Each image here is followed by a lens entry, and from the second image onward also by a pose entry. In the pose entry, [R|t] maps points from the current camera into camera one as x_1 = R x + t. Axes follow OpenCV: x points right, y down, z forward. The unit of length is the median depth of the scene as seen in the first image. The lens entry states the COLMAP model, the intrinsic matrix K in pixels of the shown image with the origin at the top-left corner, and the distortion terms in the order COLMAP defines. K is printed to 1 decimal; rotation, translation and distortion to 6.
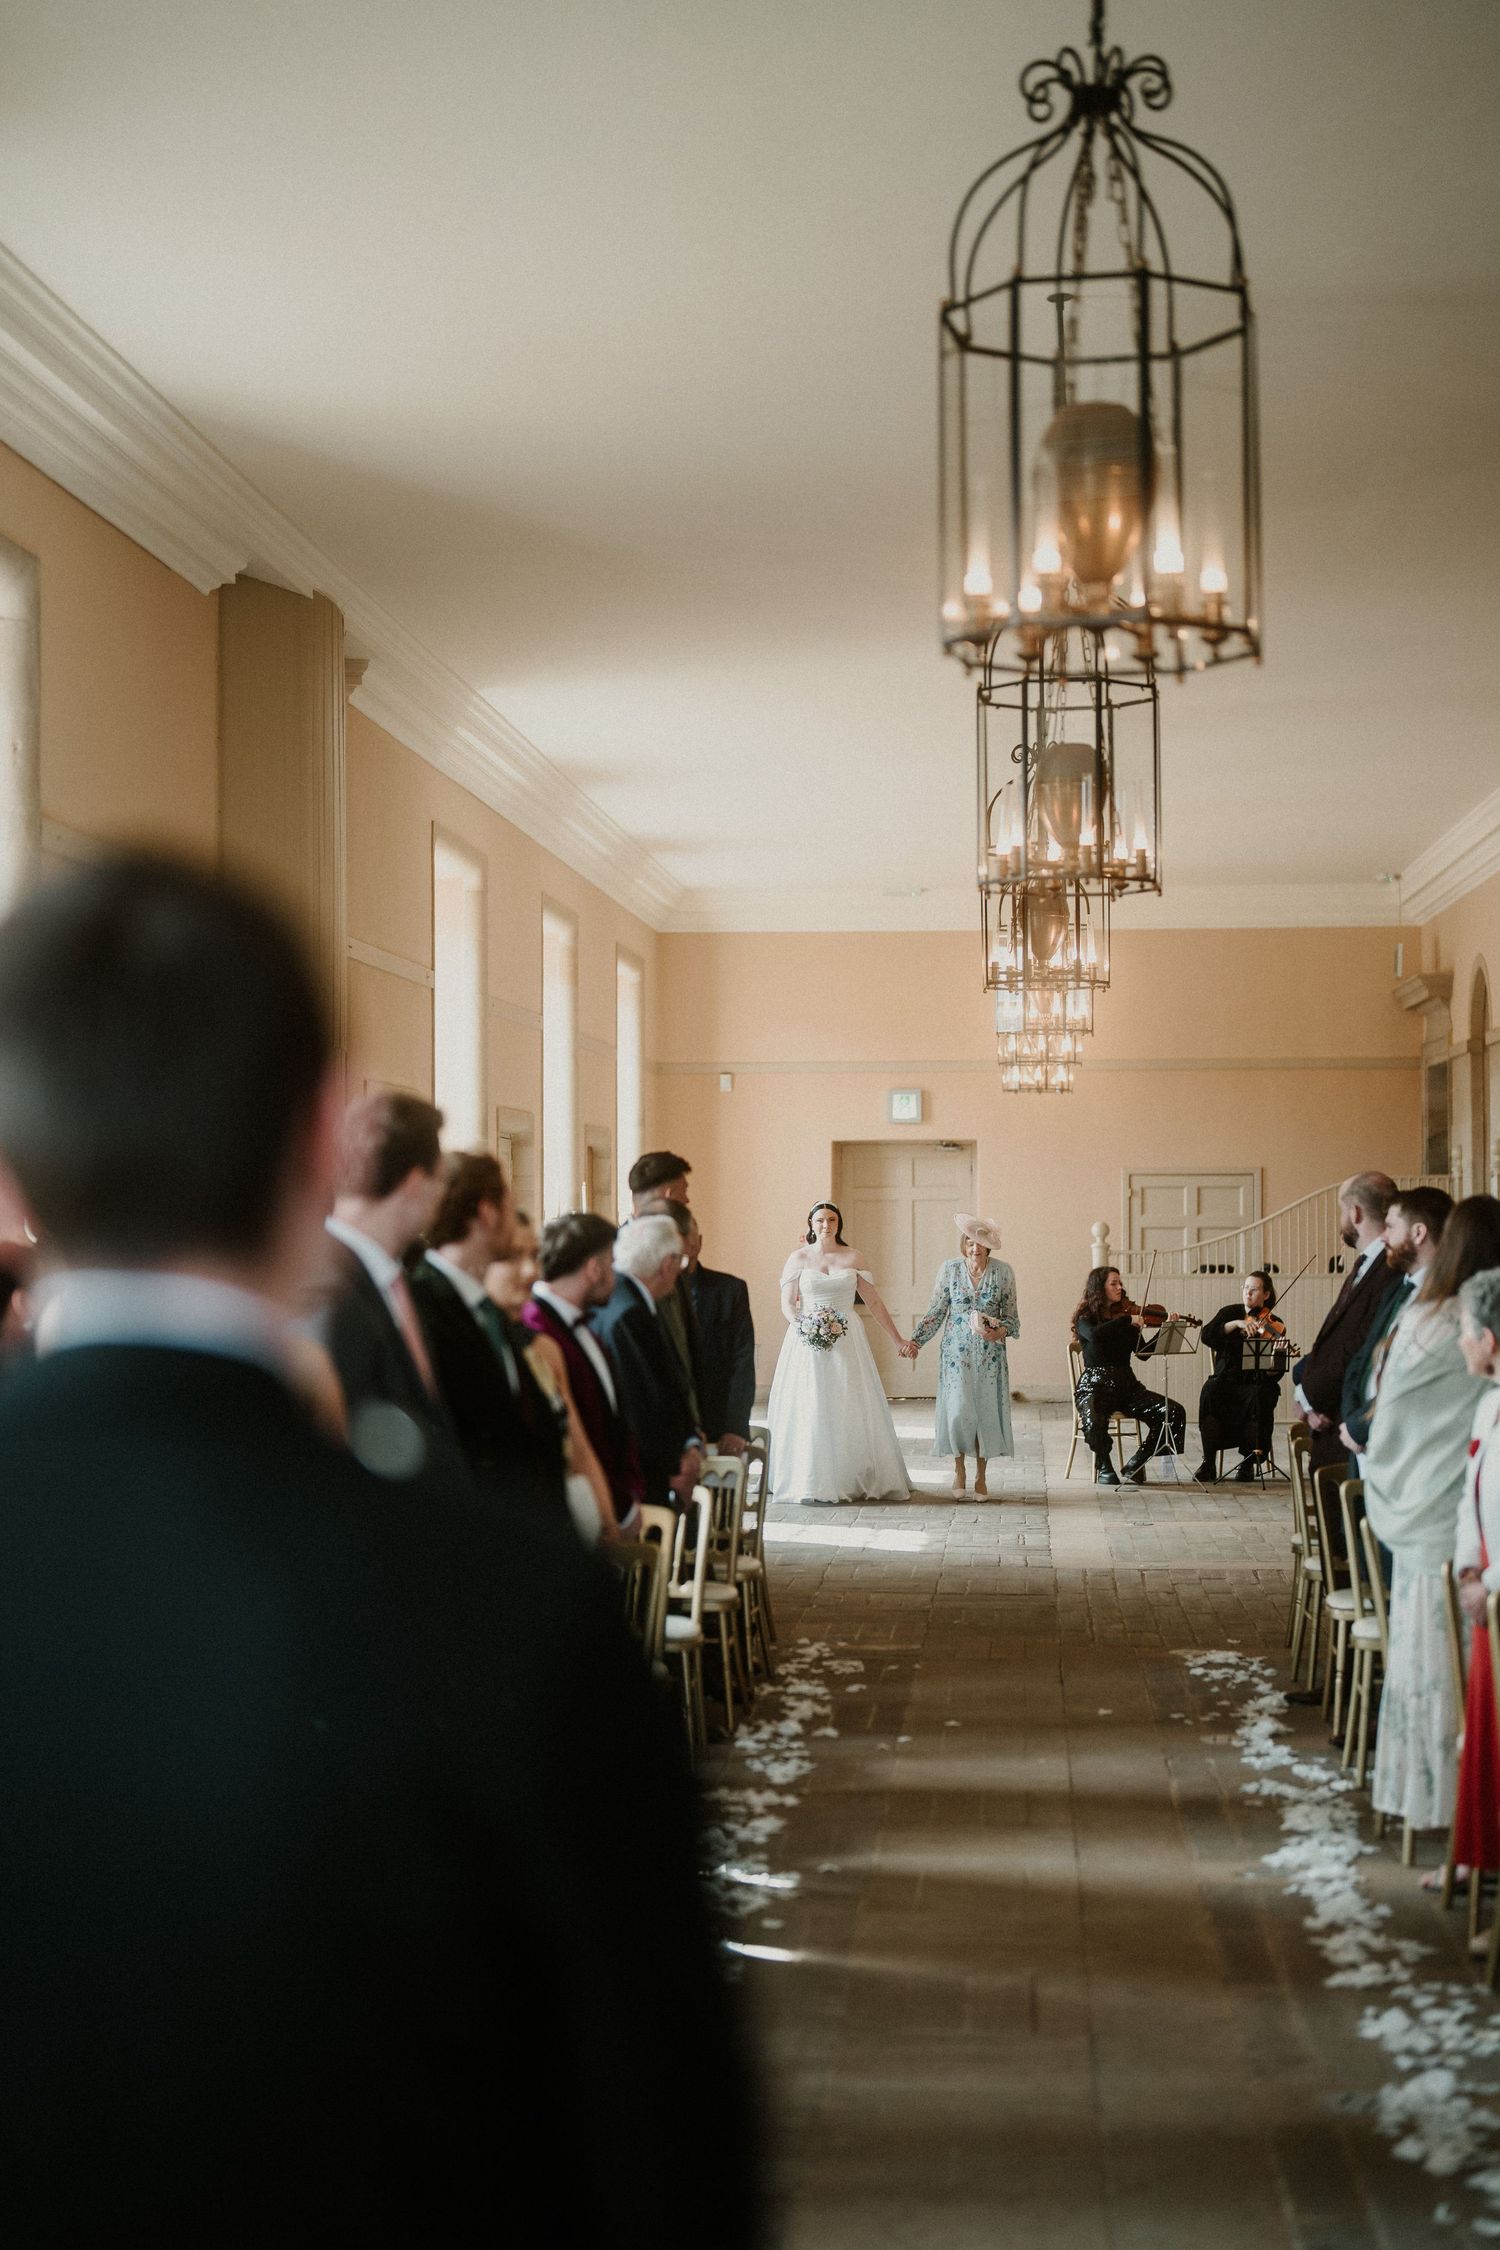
lens RADIAL K [[3093.2, 0, 774.6], [0, 3093.2, 1126.4], [0, 0, 1]] dist [-0.083809, 0.000000]
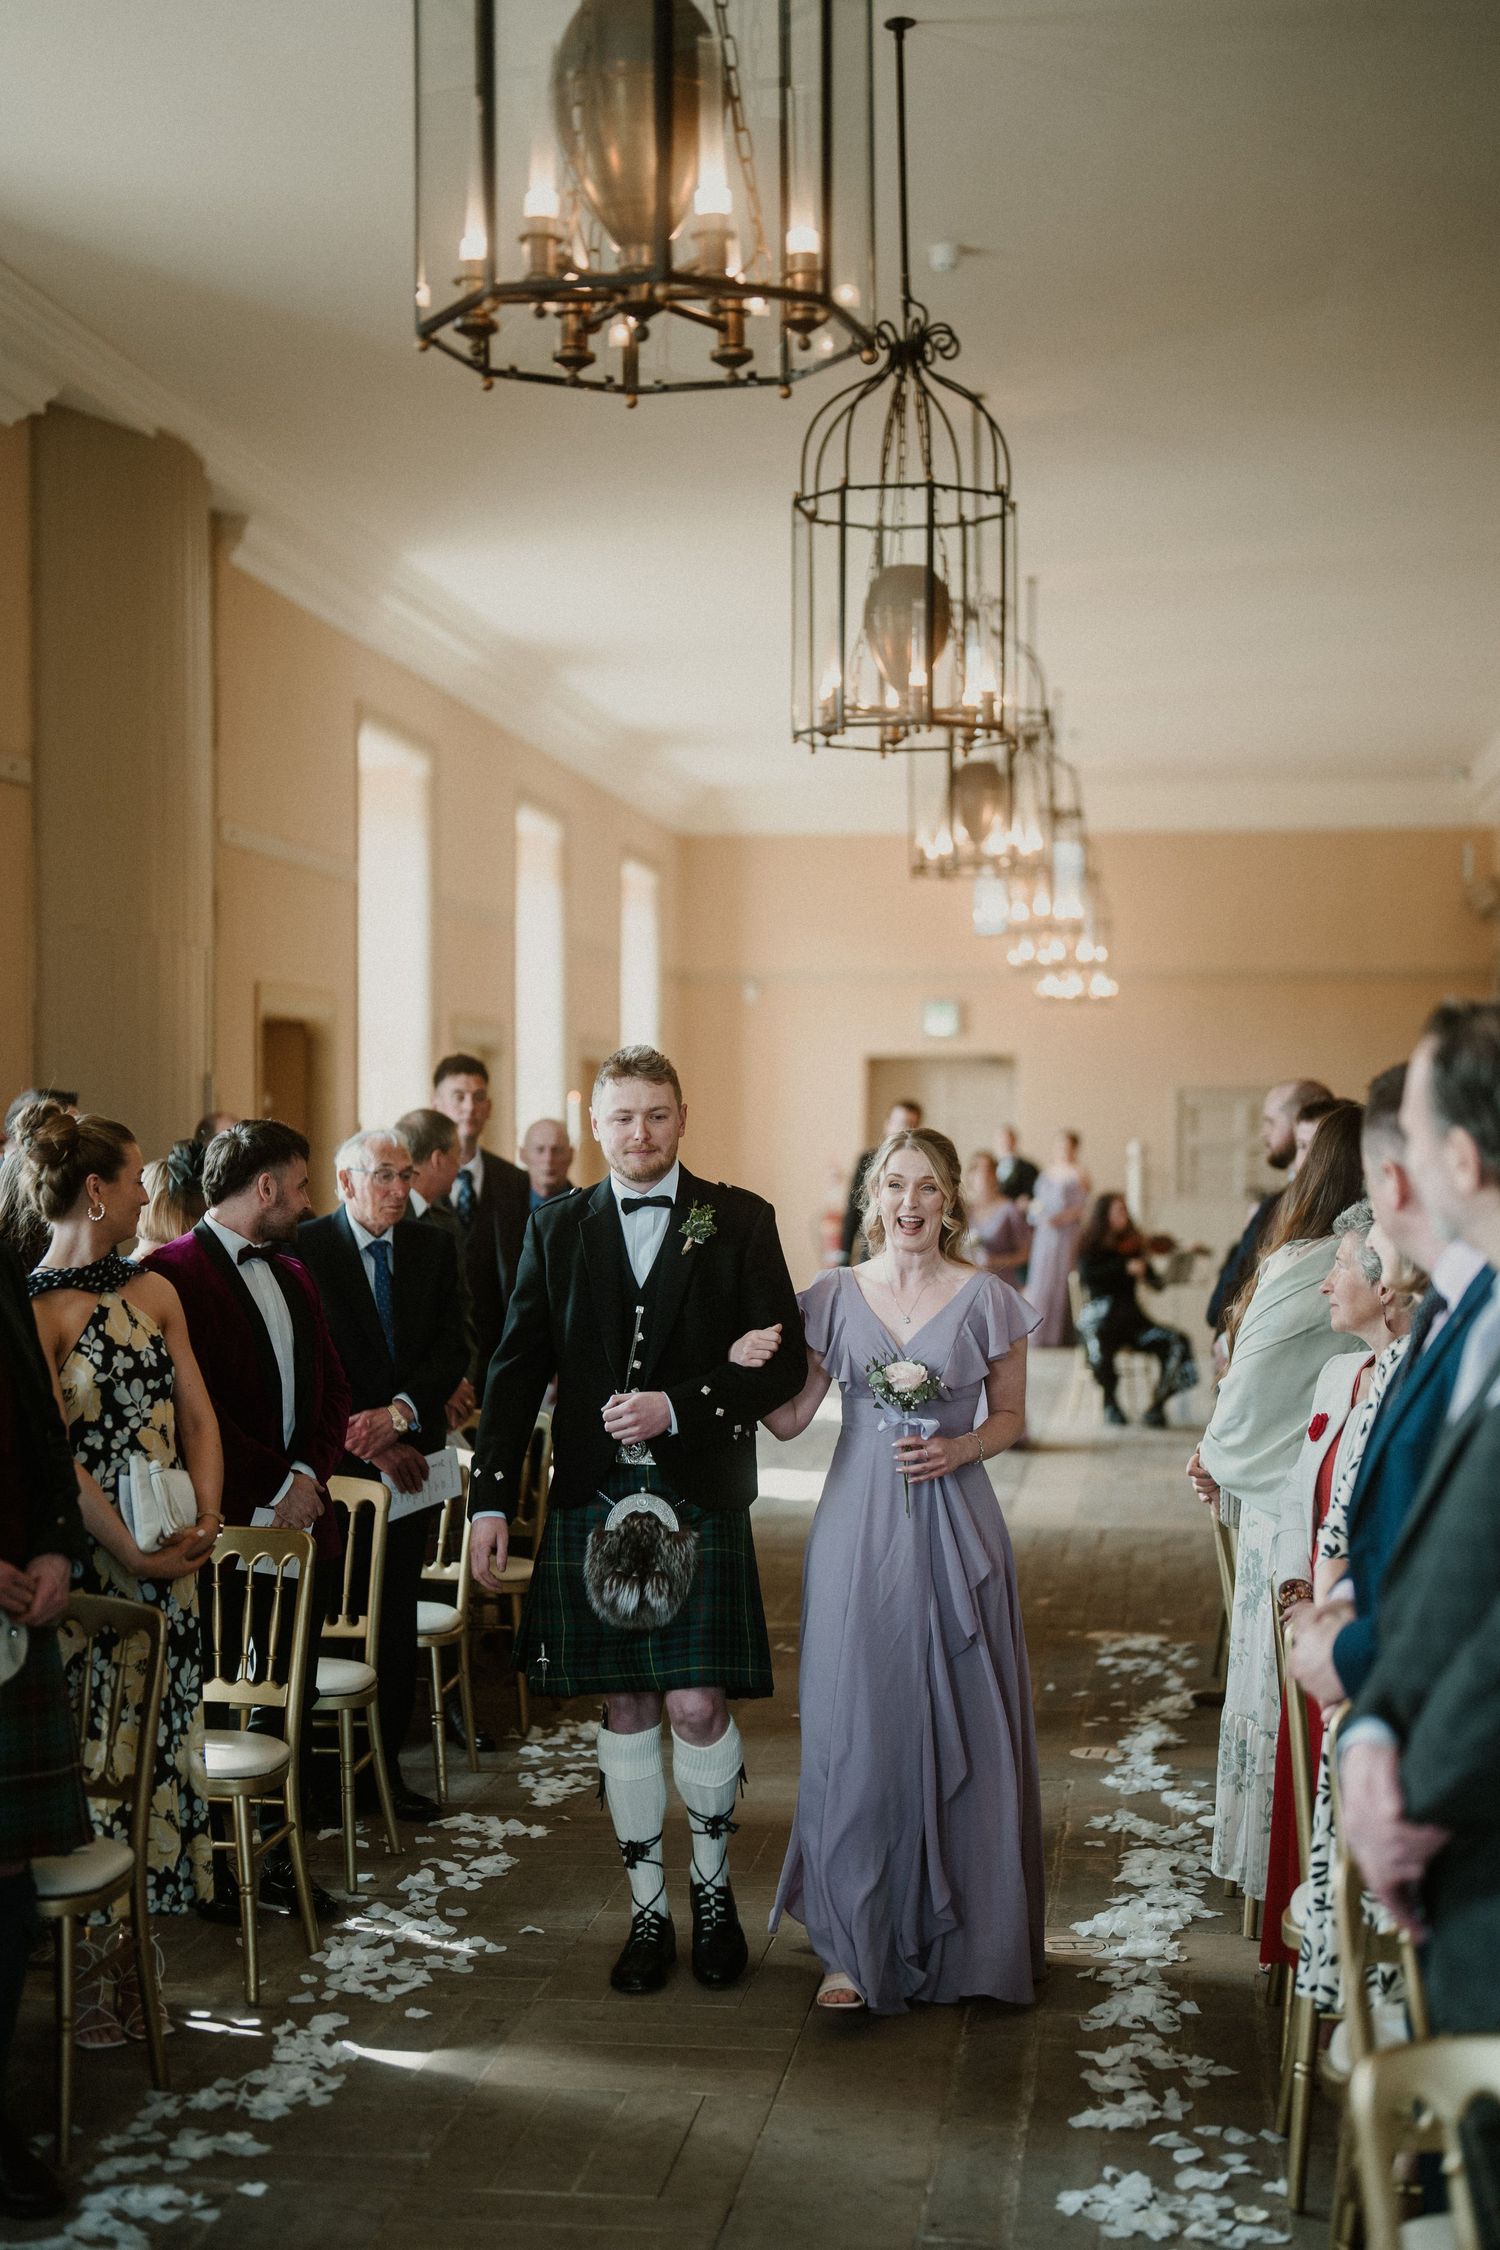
lens RADIAL K [[3093.2, 0, 798.9], [0, 3093.2, 1146.5], [0, 0, 1]] dist [-0.083809, 0.000000]
pose [[0.999363, 0.005745, -0.035229, 0.091233], [-0.004606, 0.999466, 0.032336, 0.005439], [0.035396, -0.032153, 0.998856, 0.153985]]
